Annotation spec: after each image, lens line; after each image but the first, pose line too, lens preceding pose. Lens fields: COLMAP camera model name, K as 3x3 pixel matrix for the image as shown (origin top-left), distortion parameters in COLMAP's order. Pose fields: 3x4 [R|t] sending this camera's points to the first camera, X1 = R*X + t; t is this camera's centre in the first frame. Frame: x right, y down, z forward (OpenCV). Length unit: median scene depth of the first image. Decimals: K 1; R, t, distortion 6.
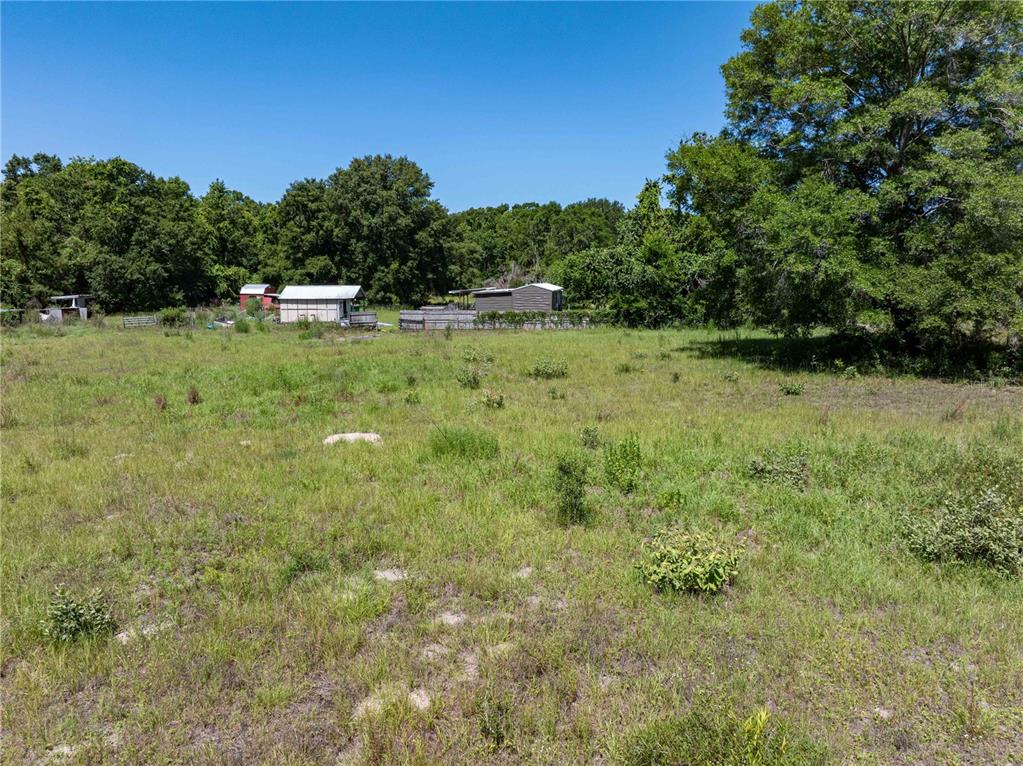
lens RADIAL K [[721.9, 0, 508.6], [0, 721.9, 378.3], [0, 0, 1]] dist [-0.045790, 0.015097]
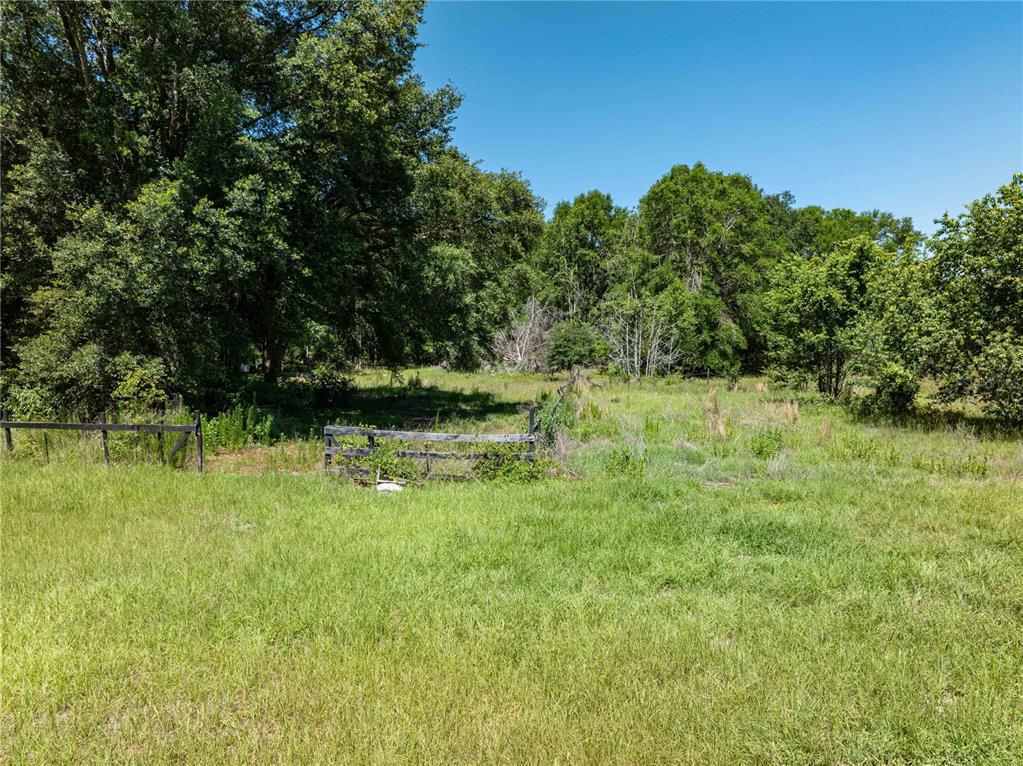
lens RADIAL K [[721.9, 0, 506.5], [0, 721.9, 376.3], [0, 0, 1]] dist [-0.045790, 0.015097]
pose [[0.995588, 0.002577, 0.093792, -0.107977], [0.007148, 0.994635, -0.103200, -0.114955], [-0.093555, 0.103415, 0.990229, 1.010604]]
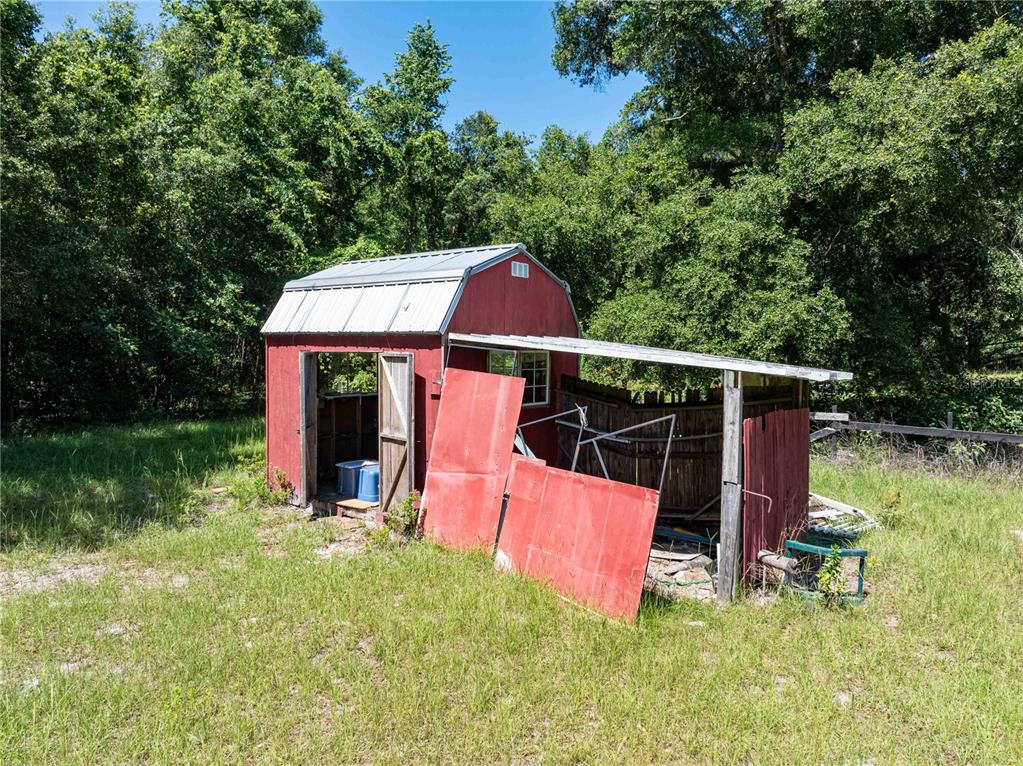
lens RADIAL K [[721.9, 0, 512.5], [0, 721.9, 381.2], [0, 0, 1]] dist [-0.045790, 0.015097]
pose [[0.919560, 0.009872, -0.392826, -0.342342], [-0.049335, 0.994675, -0.090491, -0.118979], [0.389841, 0.102592, 0.915150, 1.056824]]
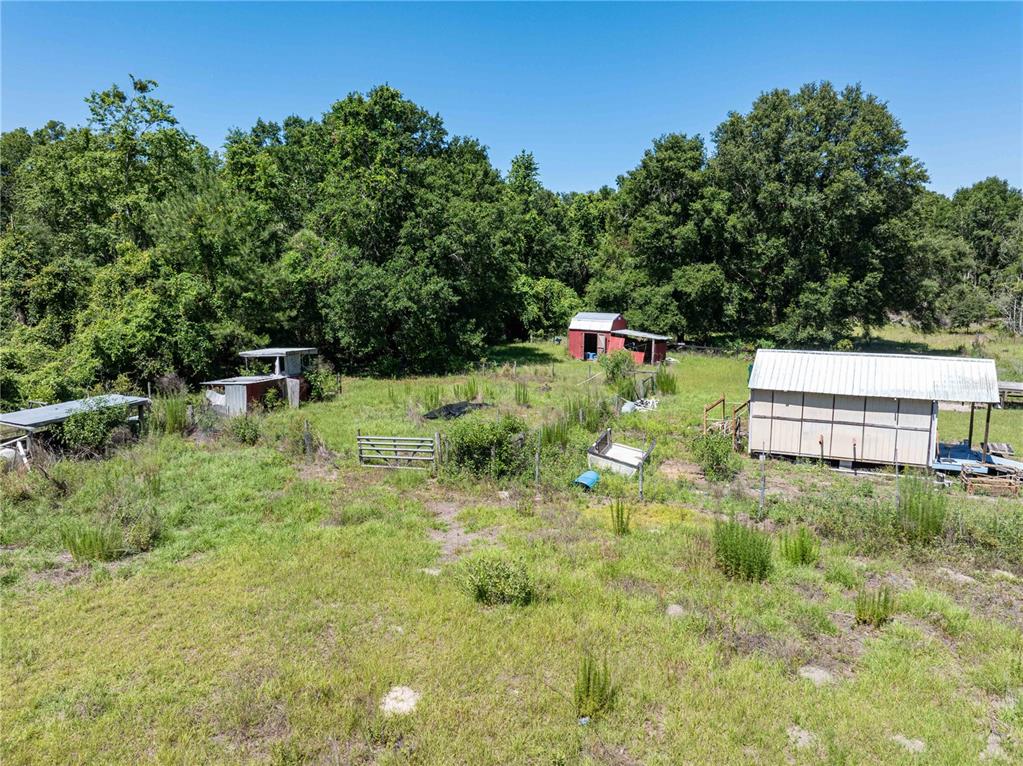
lens RADIAL K [[721.9, 0, 511.3], [0, 721.9, 377.1], [0, 0, 1]] dist [-0.045790, 0.015097]
pose [[0.940067, 0.048753, -0.337487, -0.253956], [-0.050426, 0.998721, 0.003815, -0.090810], [0.337242, 0.013432, 0.941322, 0.503347]]
